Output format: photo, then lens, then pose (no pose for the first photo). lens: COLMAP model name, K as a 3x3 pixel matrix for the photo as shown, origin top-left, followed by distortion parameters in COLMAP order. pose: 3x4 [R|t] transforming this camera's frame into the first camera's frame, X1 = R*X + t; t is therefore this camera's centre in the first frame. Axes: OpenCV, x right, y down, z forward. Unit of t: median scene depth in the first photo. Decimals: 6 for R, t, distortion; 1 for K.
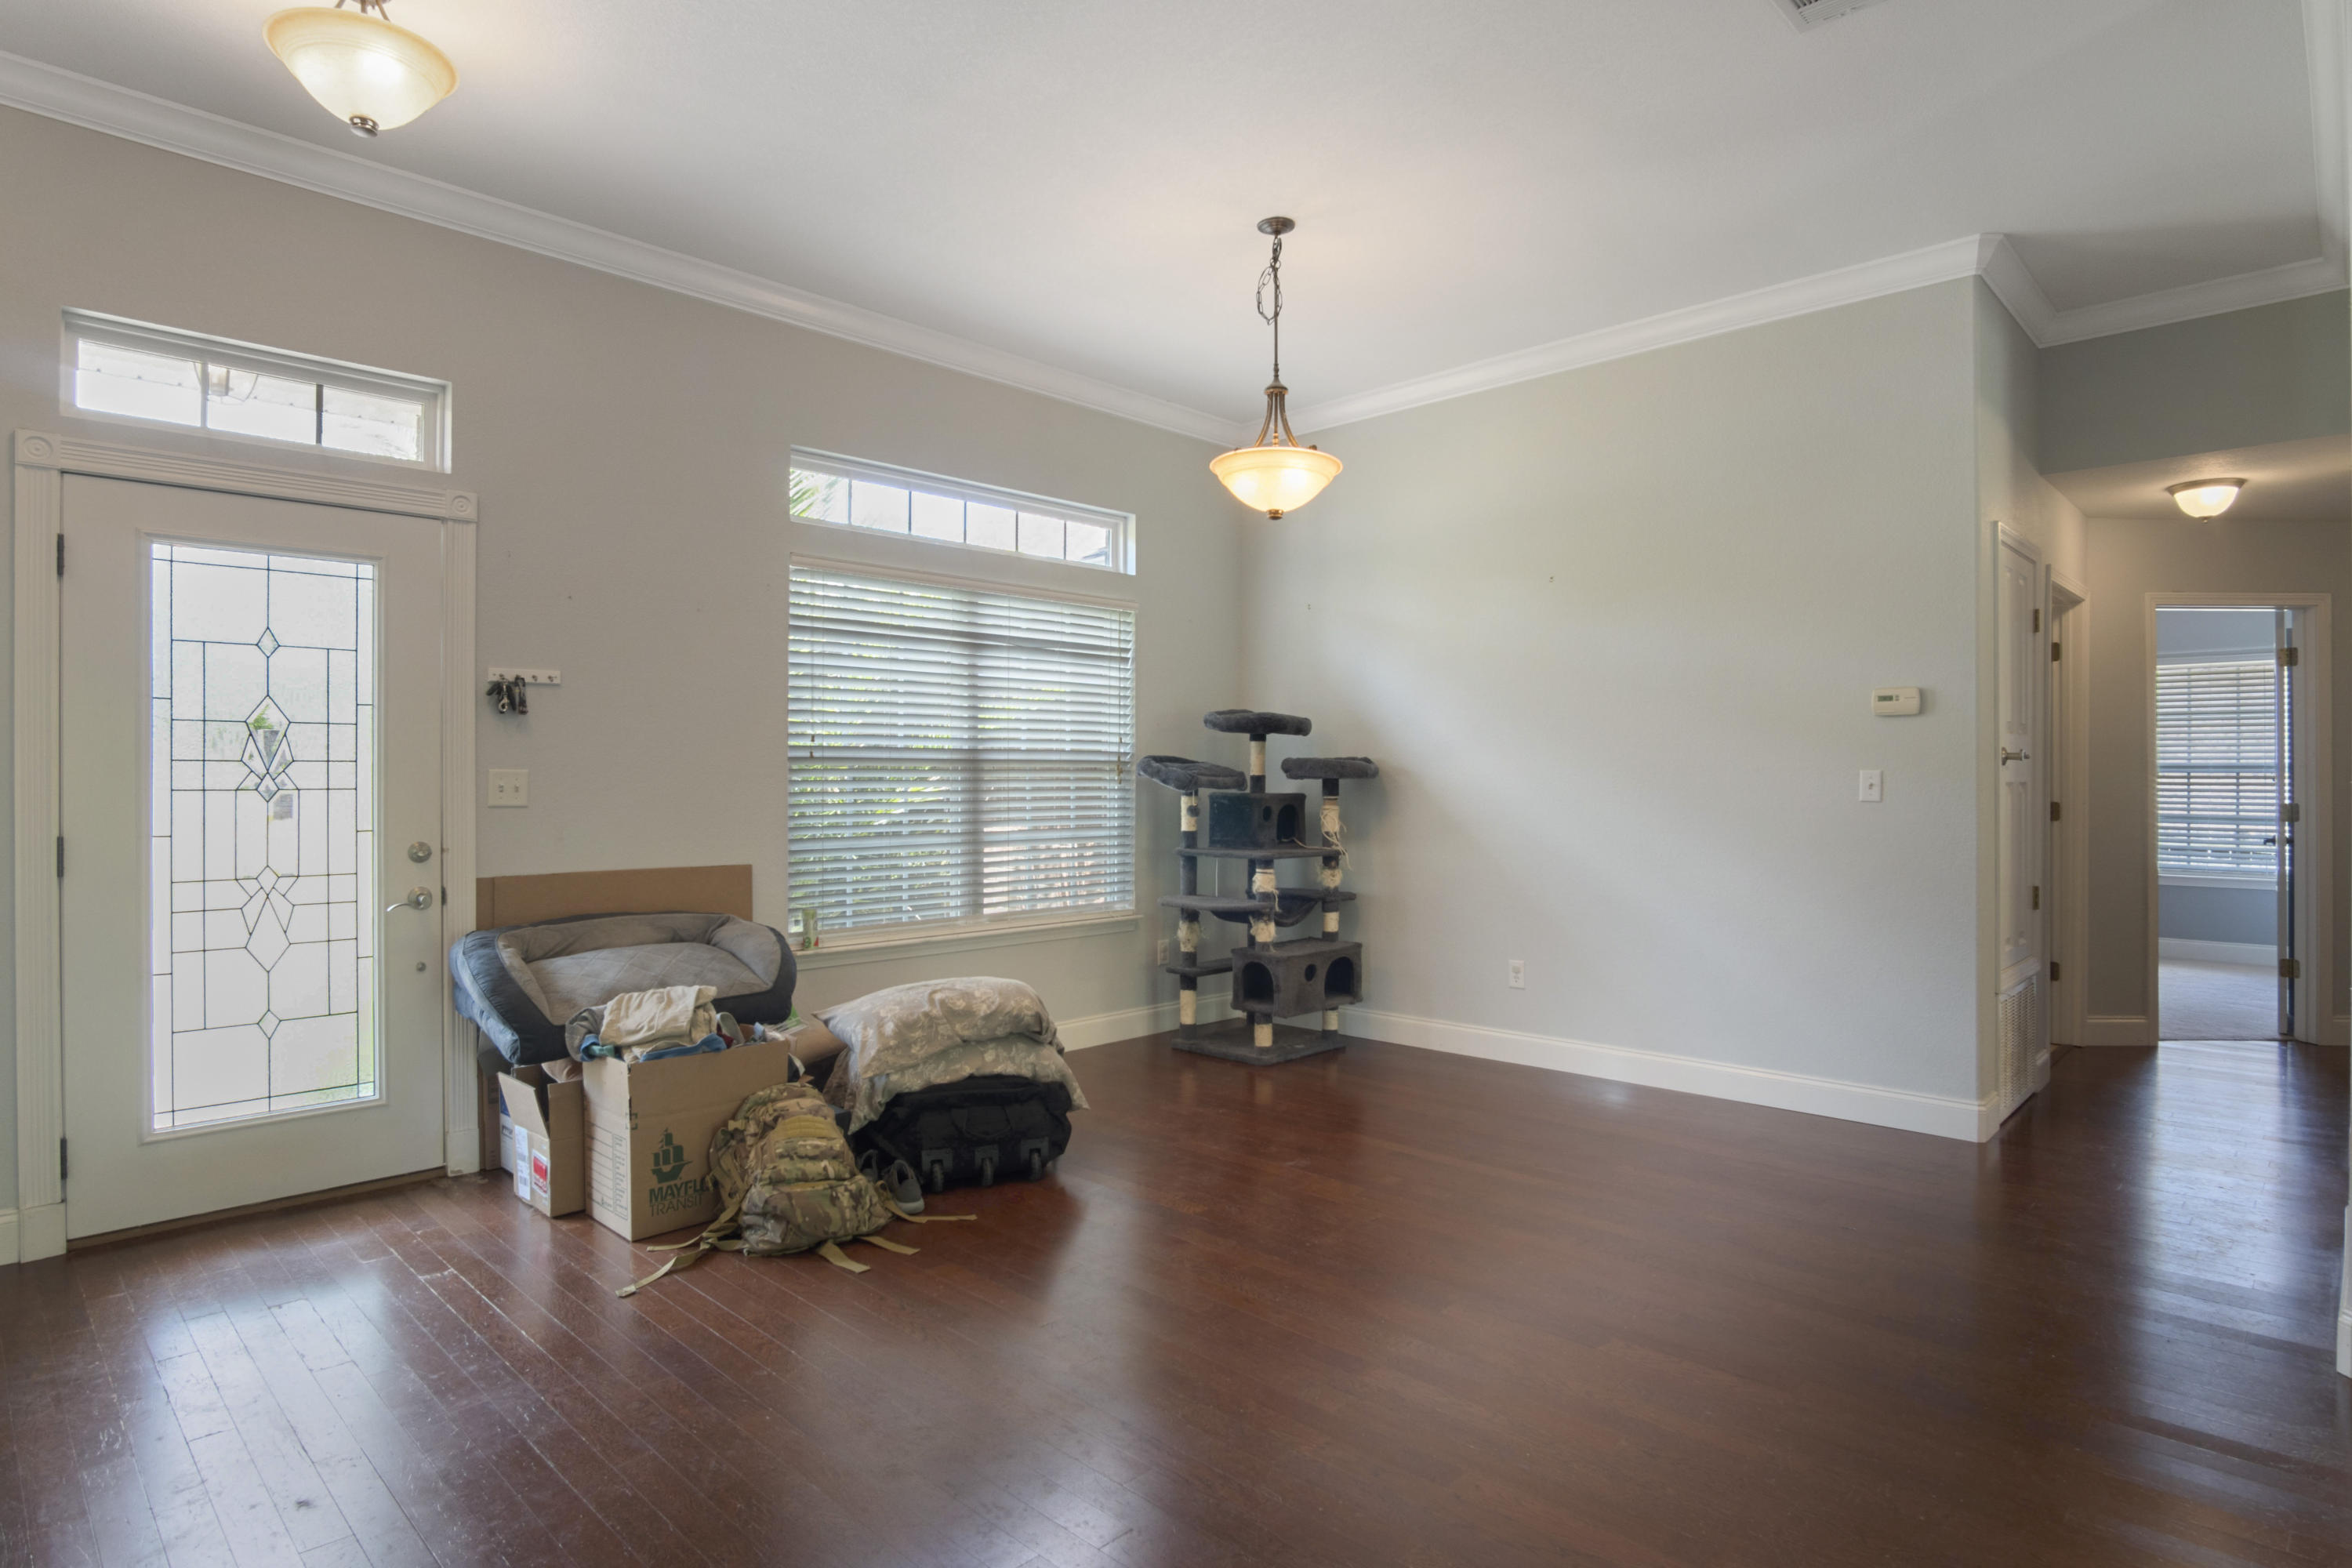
lens RADIAL K [[1253.5, 0, 1176.0], [0, 1253.5, 784.0], [0, 0, 1]] dist [-0.026890, 0.001013]
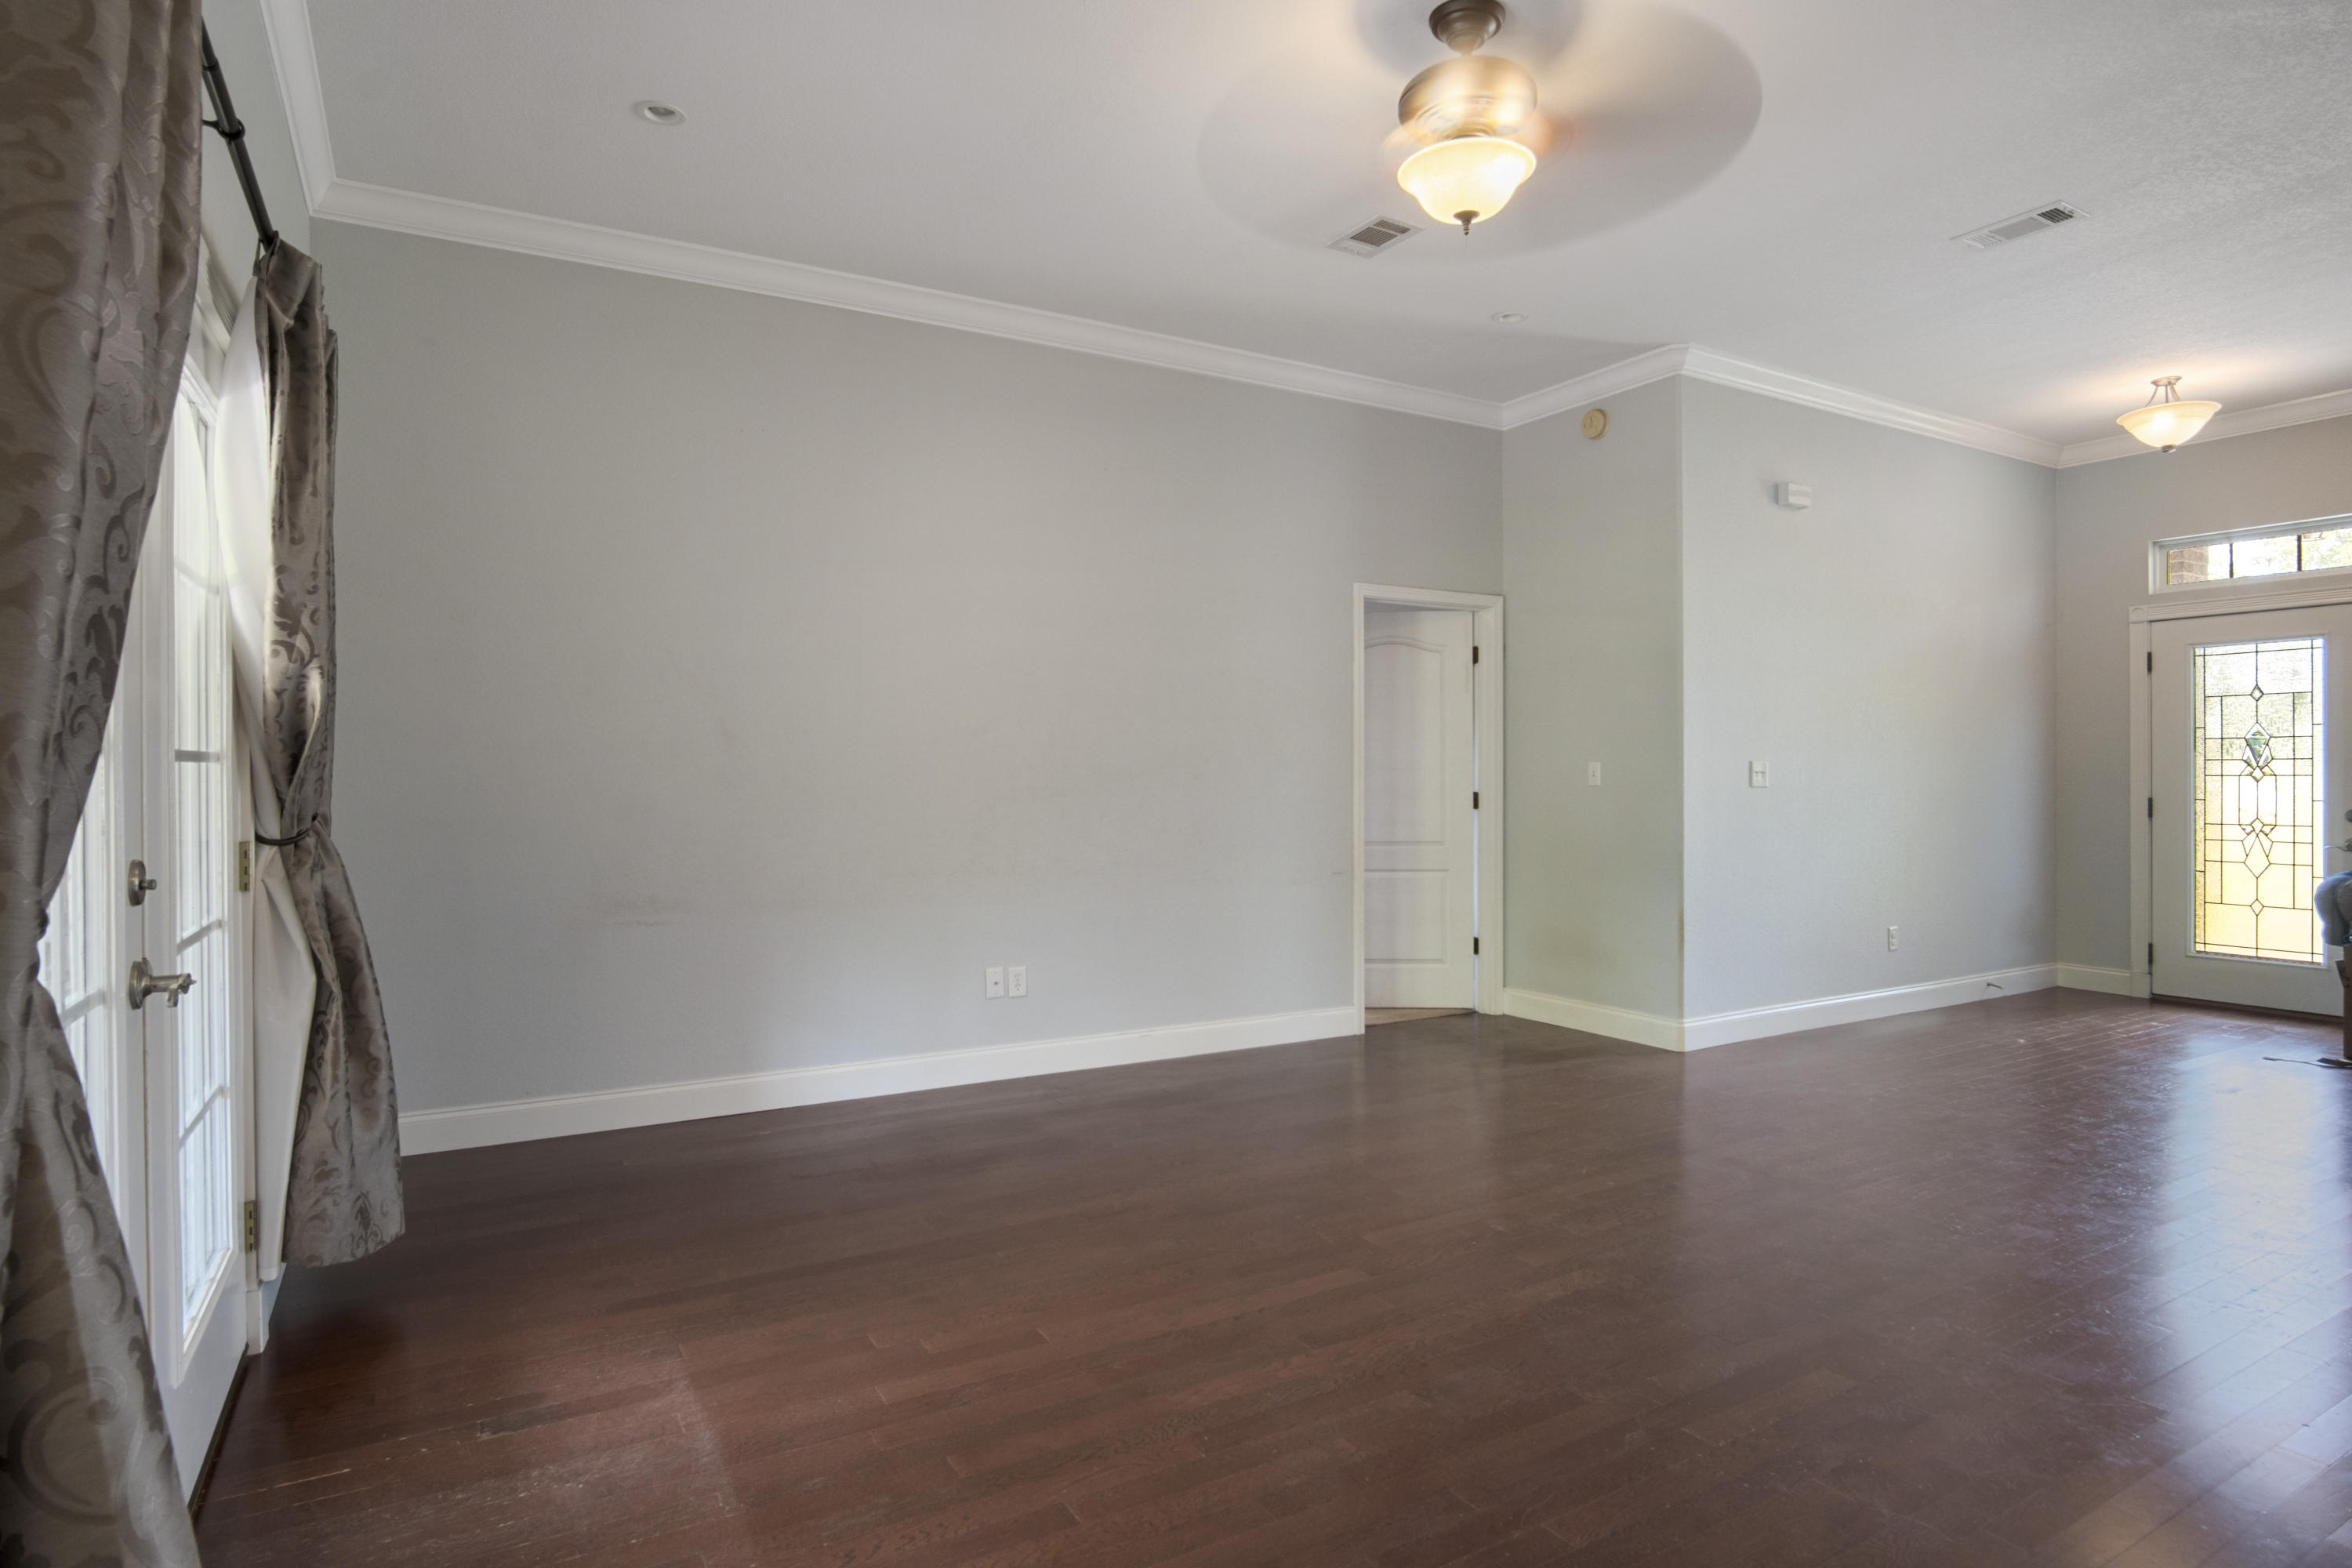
lens RADIAL K [[1253.5, 0, 1176.0], [0, 1253.5, 784.0], [0, 0, 1]] dist [-0.026890, 0.001013]
pose [[-0.272496, 0.008910, -0.962116, 1.396651], [0.000443, 0.999958, 0.009135, -0.000103], [0.962157, 0.002063, -0.272488, -0.017496]]
